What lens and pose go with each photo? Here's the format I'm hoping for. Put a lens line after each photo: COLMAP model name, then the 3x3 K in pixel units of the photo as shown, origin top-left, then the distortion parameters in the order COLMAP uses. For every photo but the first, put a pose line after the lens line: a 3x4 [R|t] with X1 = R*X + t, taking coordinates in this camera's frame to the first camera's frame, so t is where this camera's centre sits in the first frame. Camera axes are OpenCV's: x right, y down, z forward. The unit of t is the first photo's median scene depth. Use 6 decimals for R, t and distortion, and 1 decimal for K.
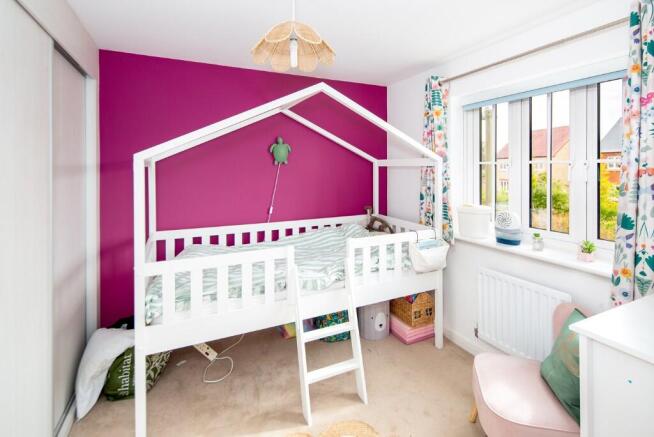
lens RADIAL K [[327.4, 0, 330.2], [0, 327.4, 168.8], [0, 0, 1]] dist [0.000625, 0.000317]
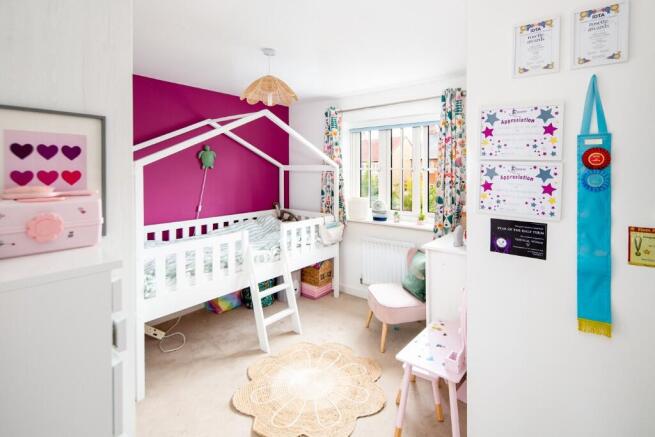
lens RADIAL K [[327.9, 0, 330.7], [0, 327.9, 168.7], [0, 0, 1]] dist [0.000625, 0.000317]
pose [[0.905536, 0.005738, 0.424230, -0.300450], [-0.003042, 0.999971, -0.007032, -0.007395], [-0.424258, 0.005077, 0.905527, -0.289630]]
